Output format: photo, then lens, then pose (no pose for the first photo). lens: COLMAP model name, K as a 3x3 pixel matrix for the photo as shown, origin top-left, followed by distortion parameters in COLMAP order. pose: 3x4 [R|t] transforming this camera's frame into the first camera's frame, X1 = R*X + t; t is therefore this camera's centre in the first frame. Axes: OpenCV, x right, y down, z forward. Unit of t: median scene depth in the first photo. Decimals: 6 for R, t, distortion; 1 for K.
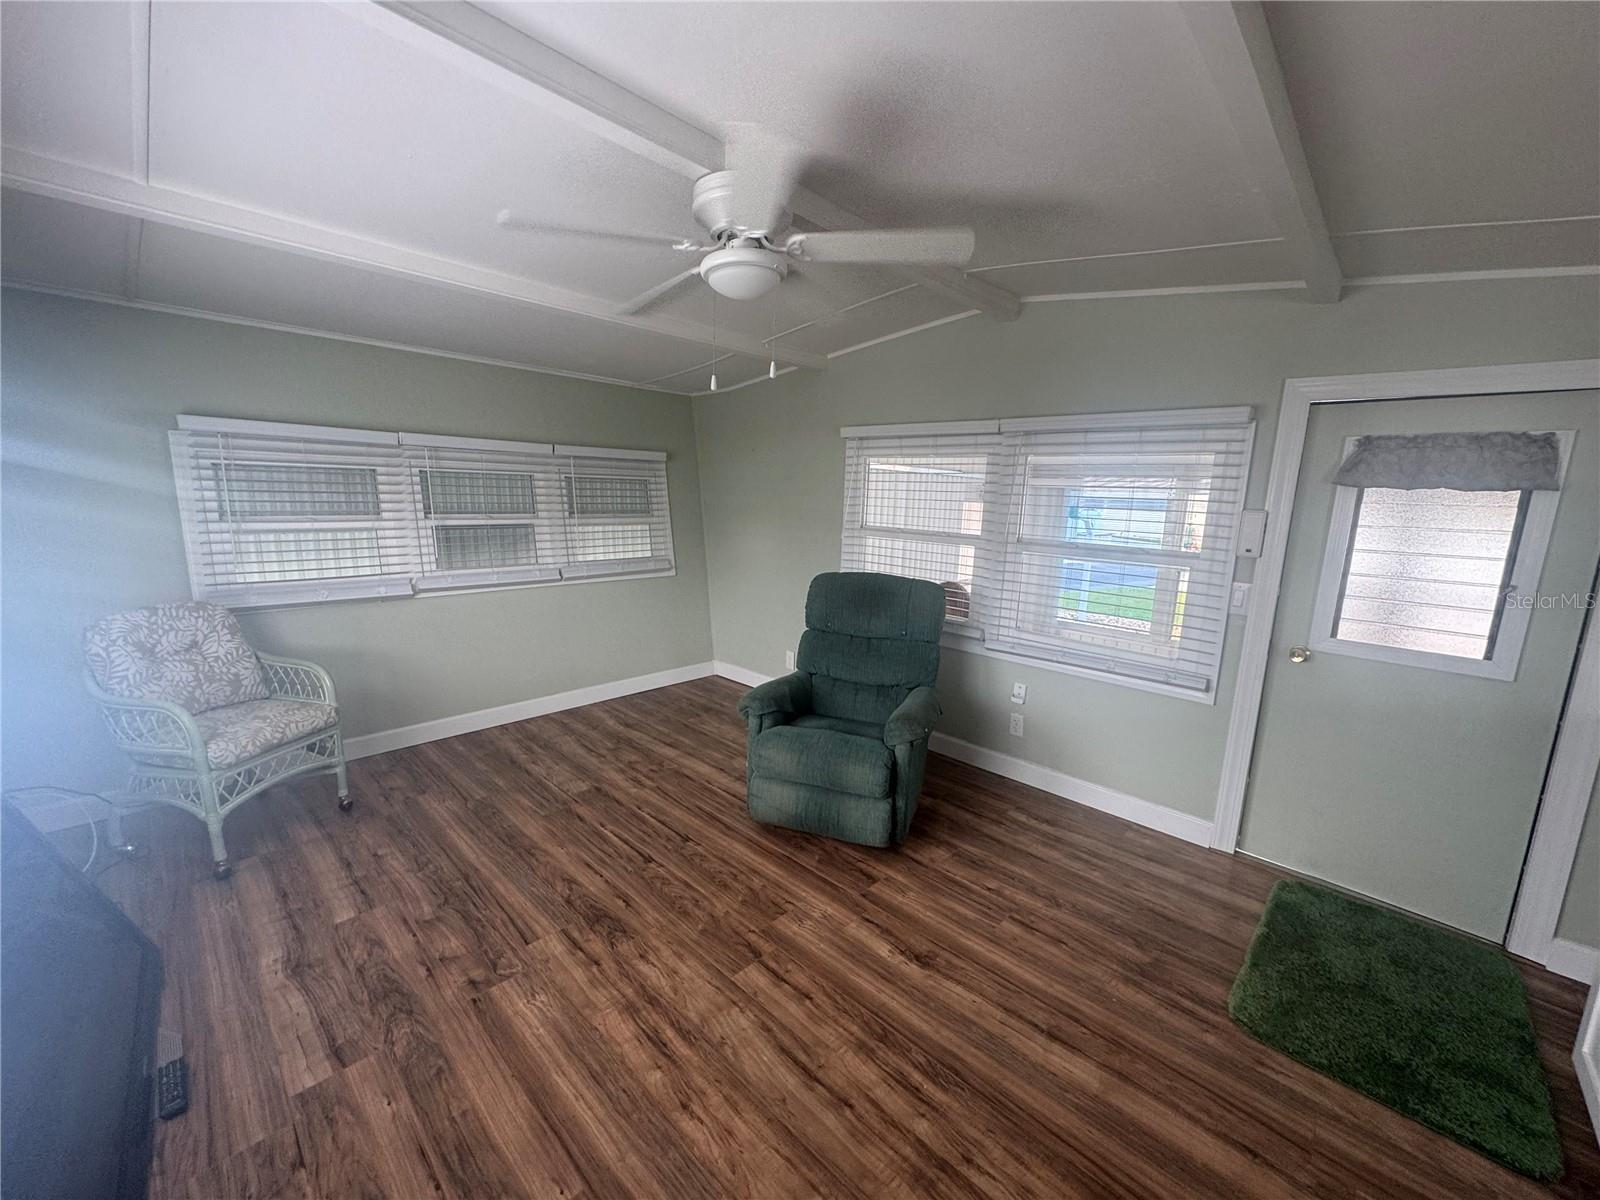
lens RADIAL K [[637.0, 0, 805.0], [0, 637.0, 599.4], [0, 0, 1]] dist [-0.001427, 0.000211]
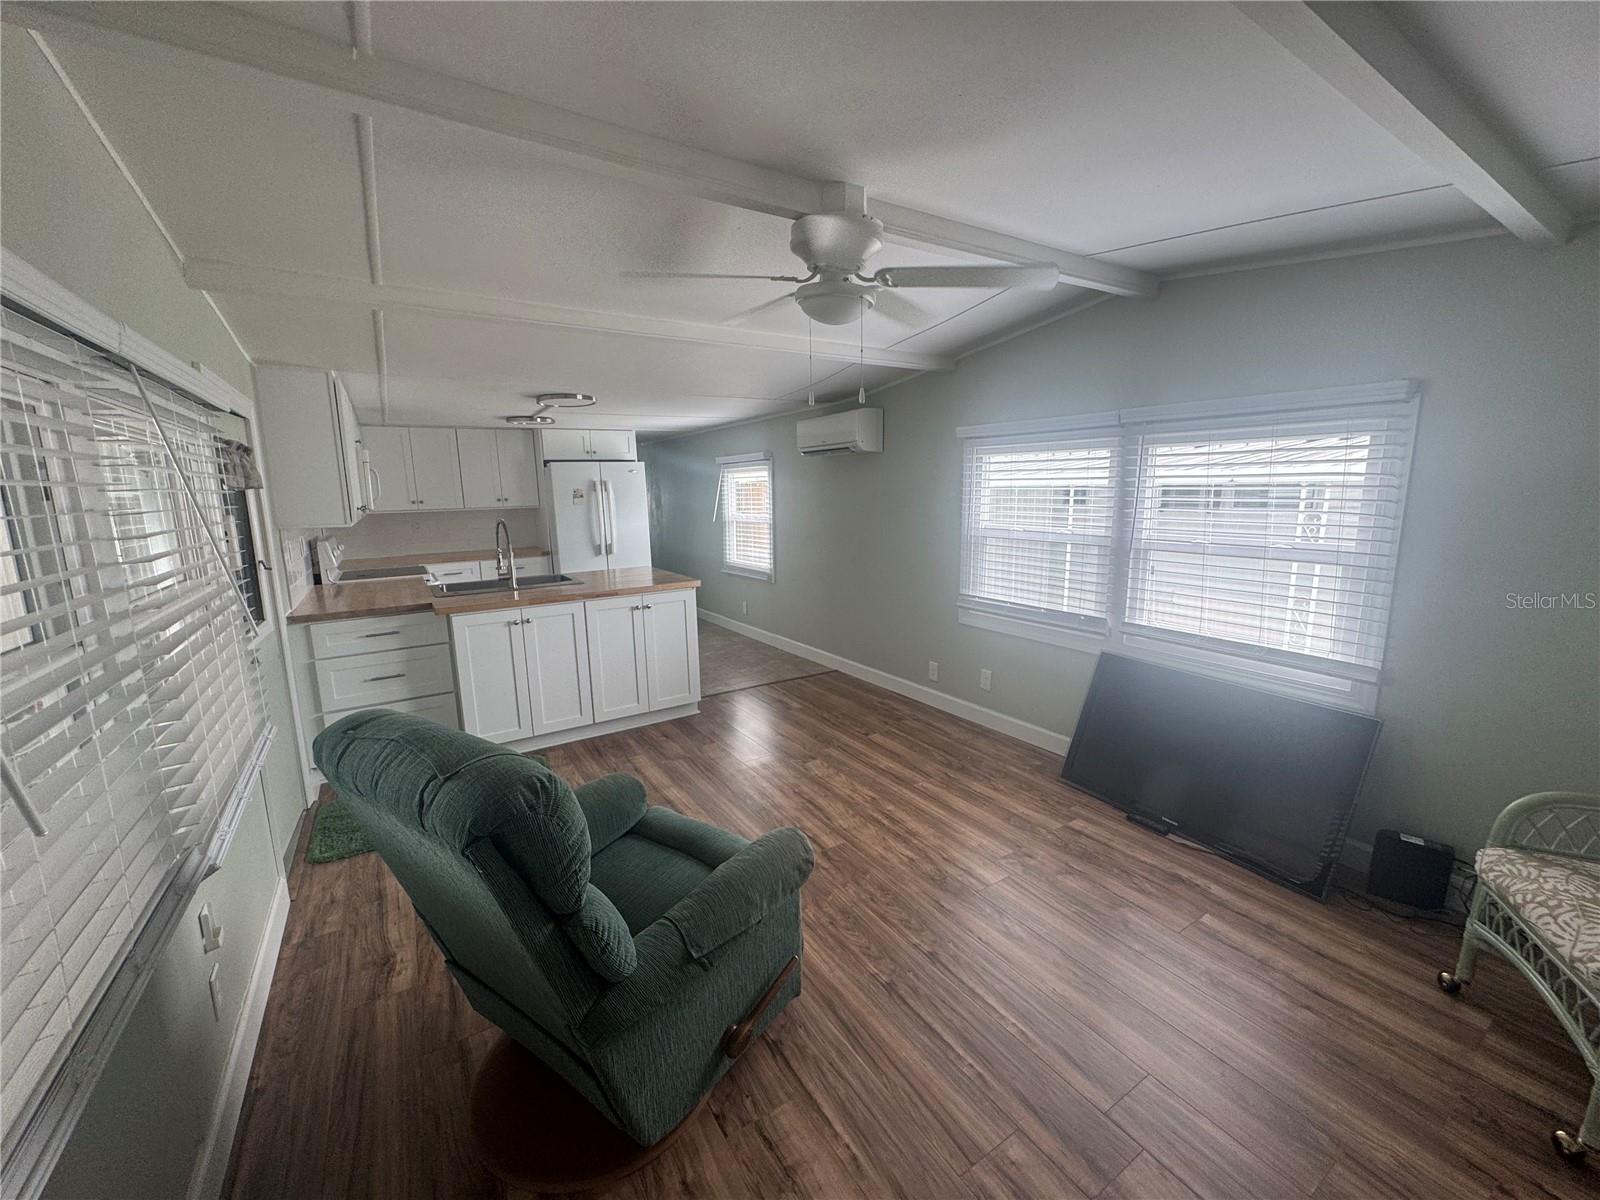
lens RADIAL K [[637.0, 0, 801.8], [0, 637.0, 600.3], [0, 0, 1]] dist [-0.001427, 0.000211]
pose [[-0.969524, -0.065843, 0.235981, -0.368013], [0.019597, 0.939281, 0.342589, -0.459324], [-0.244210, 0.336773, -0.909366, 2.450935]]
